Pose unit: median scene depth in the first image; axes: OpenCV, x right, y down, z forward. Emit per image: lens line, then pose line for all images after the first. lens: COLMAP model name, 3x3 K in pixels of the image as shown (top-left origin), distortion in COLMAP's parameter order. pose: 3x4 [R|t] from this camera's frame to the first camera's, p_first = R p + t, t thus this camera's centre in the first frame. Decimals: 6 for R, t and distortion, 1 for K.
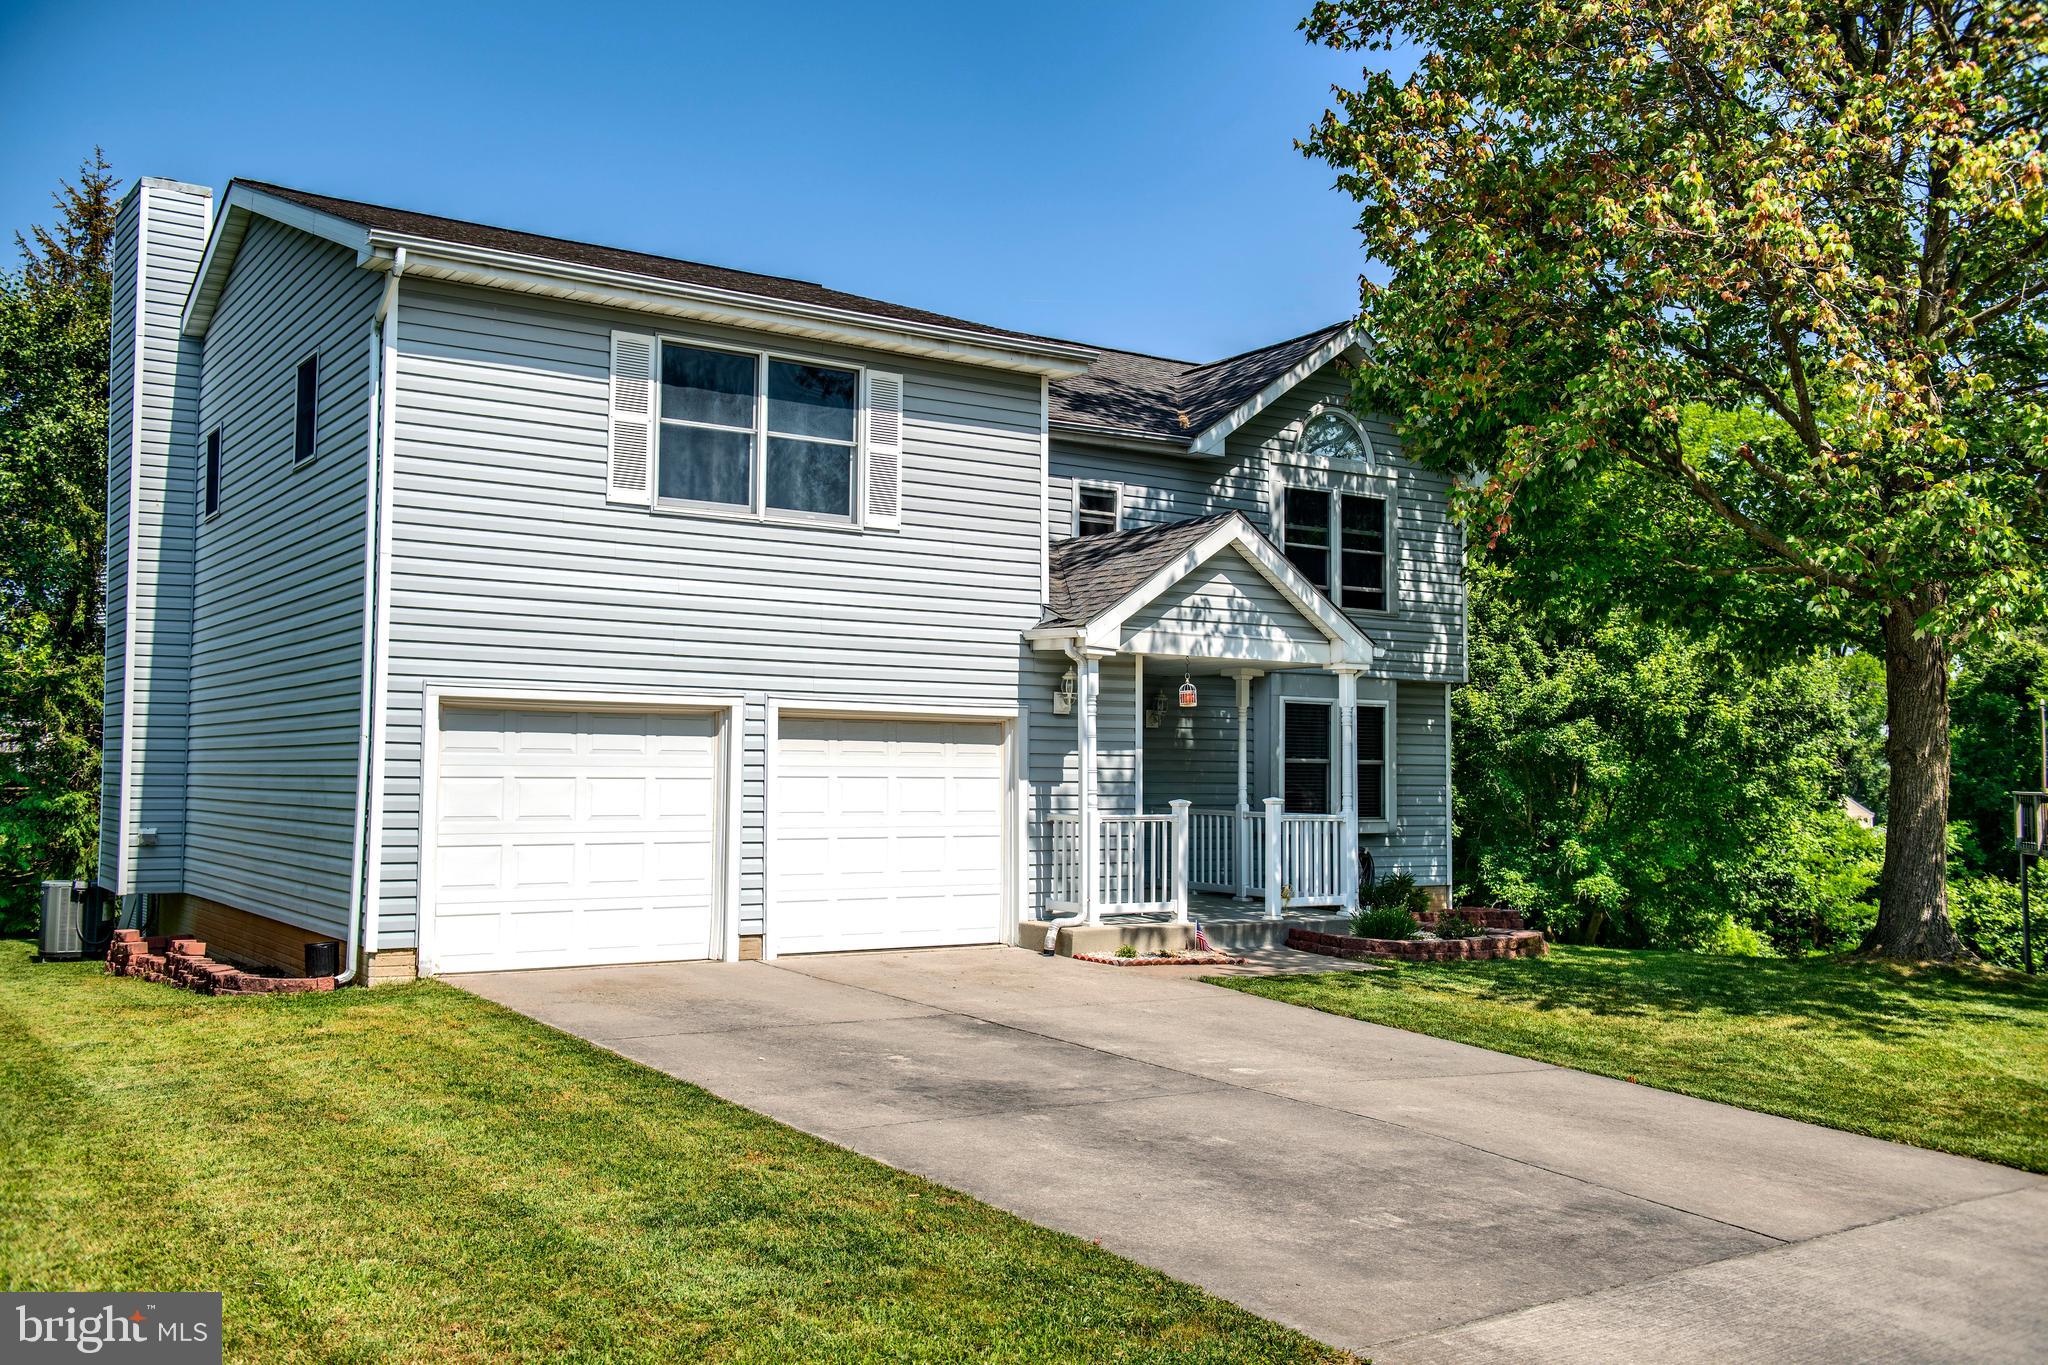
lens RADIAL K [[1848.8, 0, 1036.3], [0, 1848.8, 668.8], [0, 0, 1]] dist [0.002686, 0.000311]
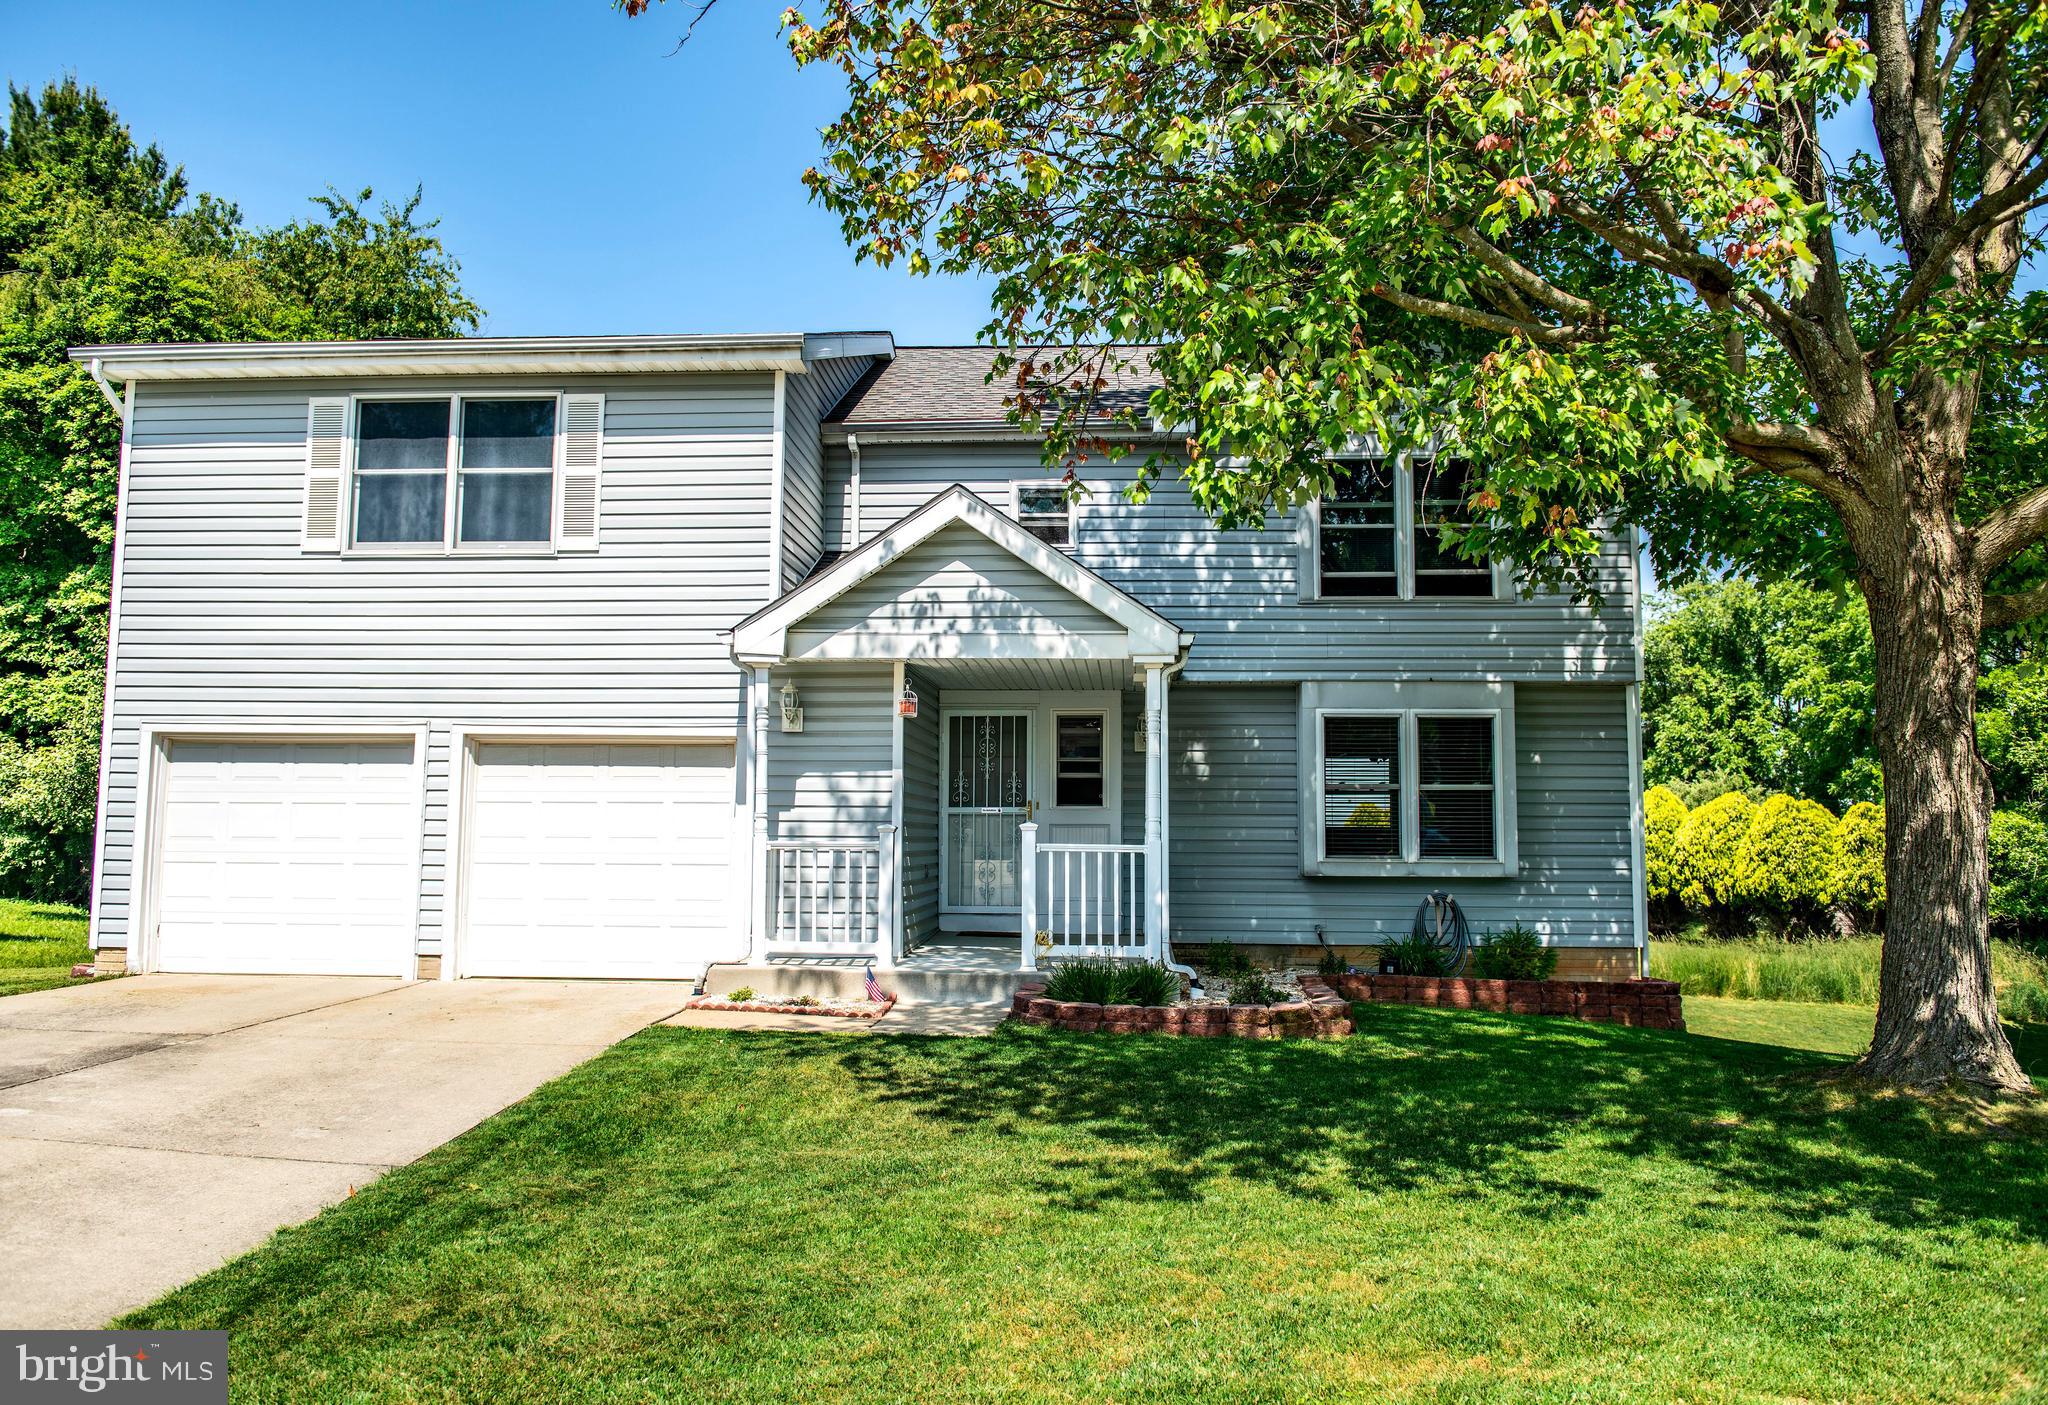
lens RADIAL K [[1585.6, 0, 1030.0], [0, 1585.6, 687.1], [0, 0, 1]] dist [-0.034750, -0.005860]
pose [[0.791363, -0.062126, -0.608182, 0.614813], [0.036275, 0.997842, -0.054729, 0.051980], [0.610270, 0.021249, 0.791909, 0.475585]]
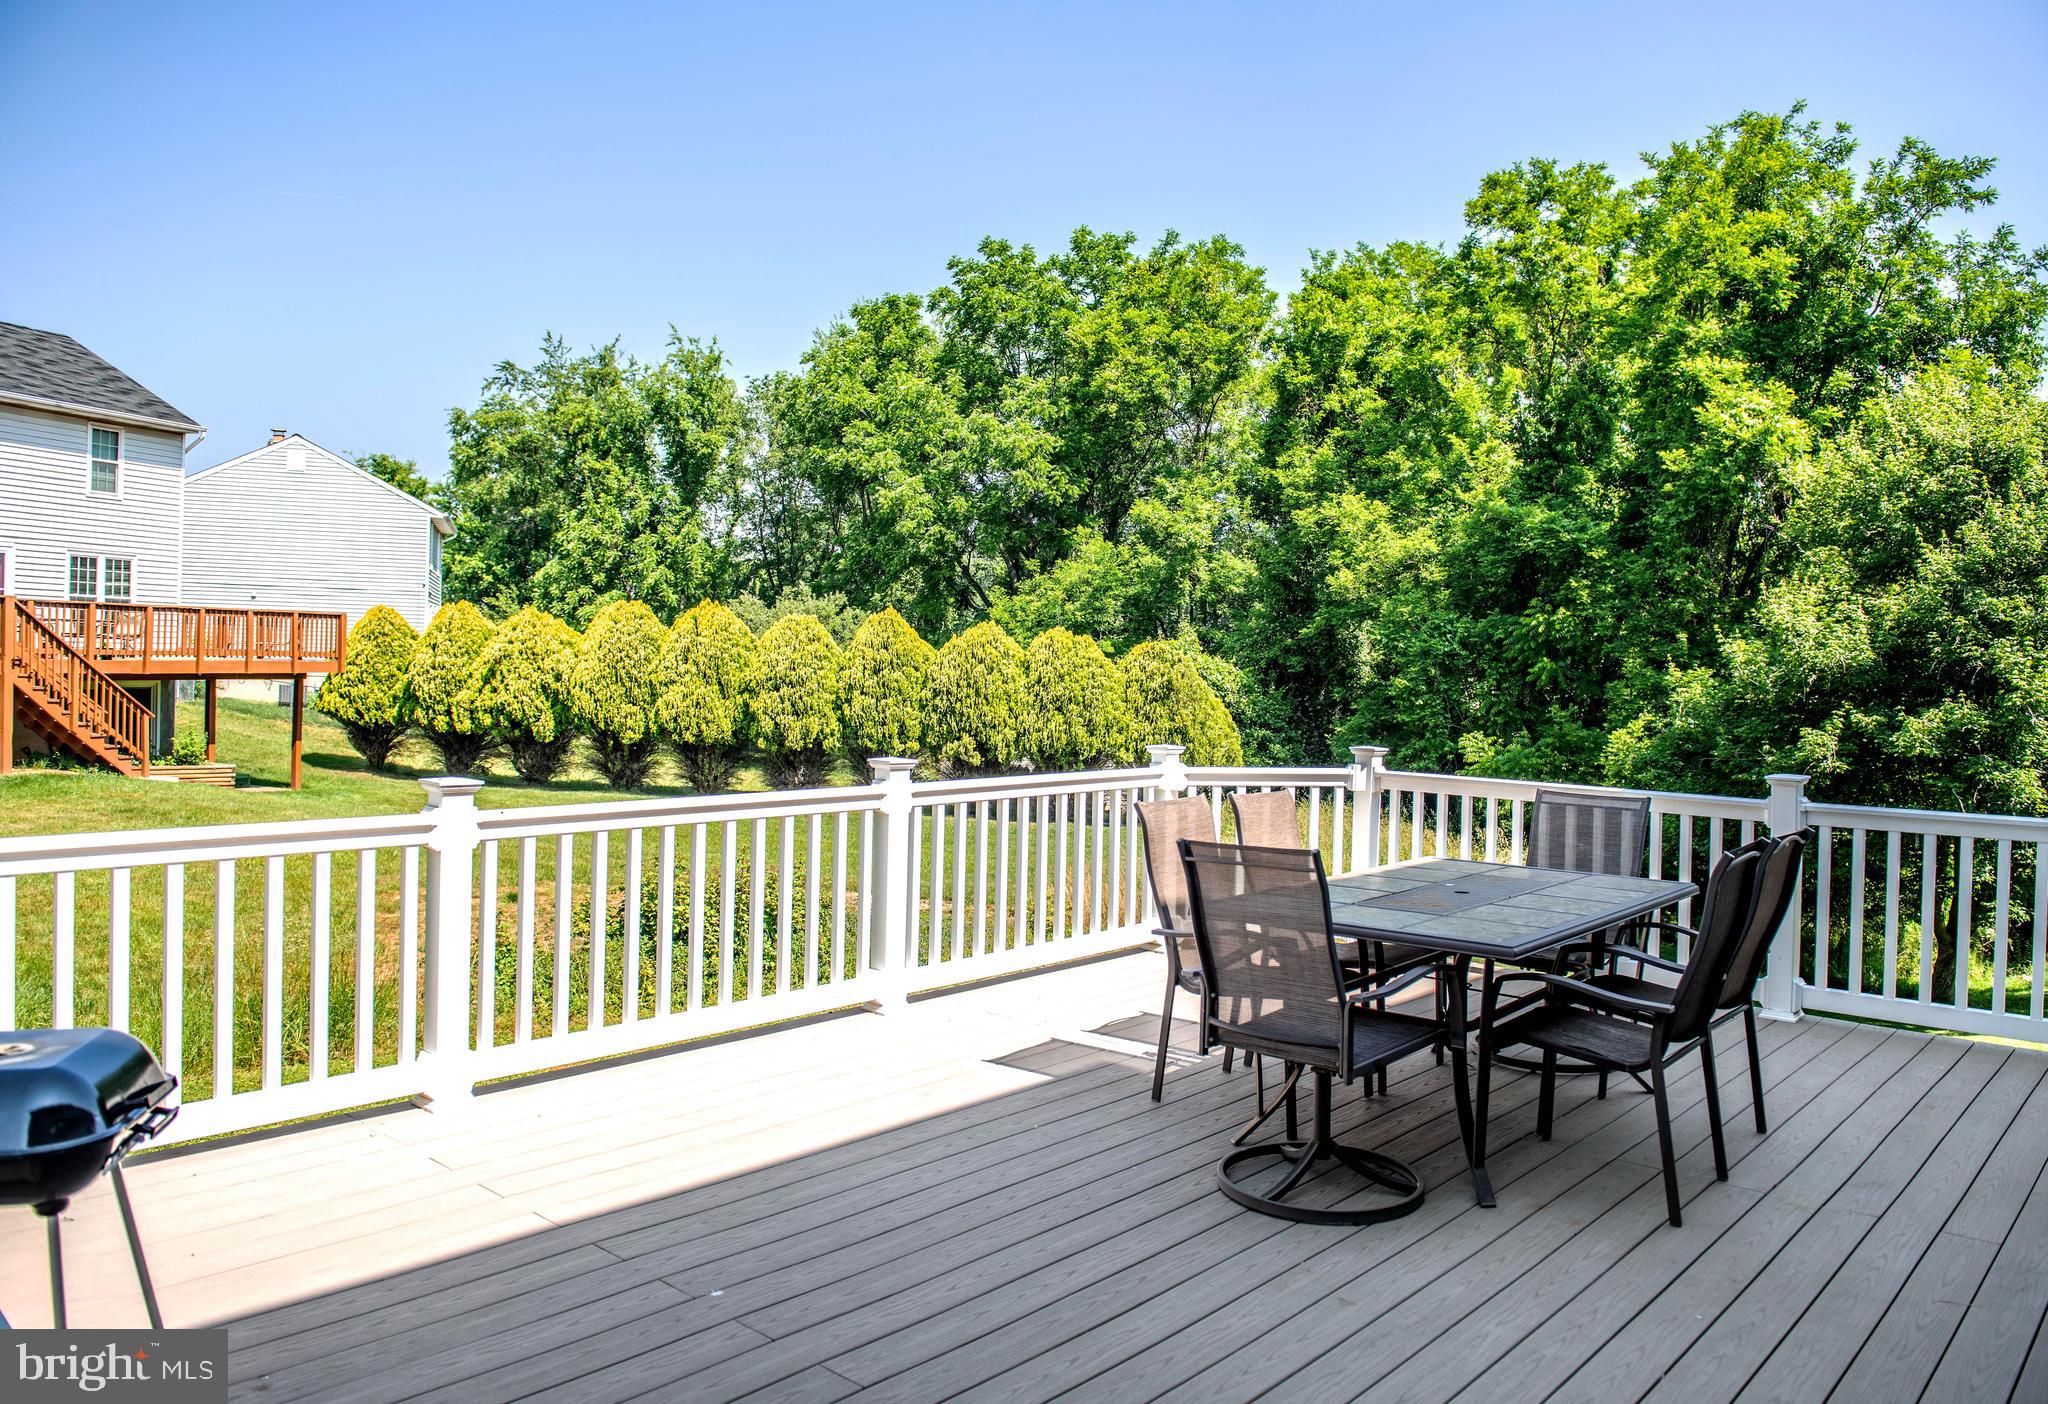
lens RADIAL K [[1471.0, 0, 1042.4], [0, 1471.0, 690.5], [0, 0, 1]] dist [-0.039539, 0.004658]
pose [[0.969938, 0.015345, 0.242866, -0.556240], [-0.035647, 0.996204, 0.079418, 0.060866], [-0.240725, -0.085688, 0.966803, 1.427097]]
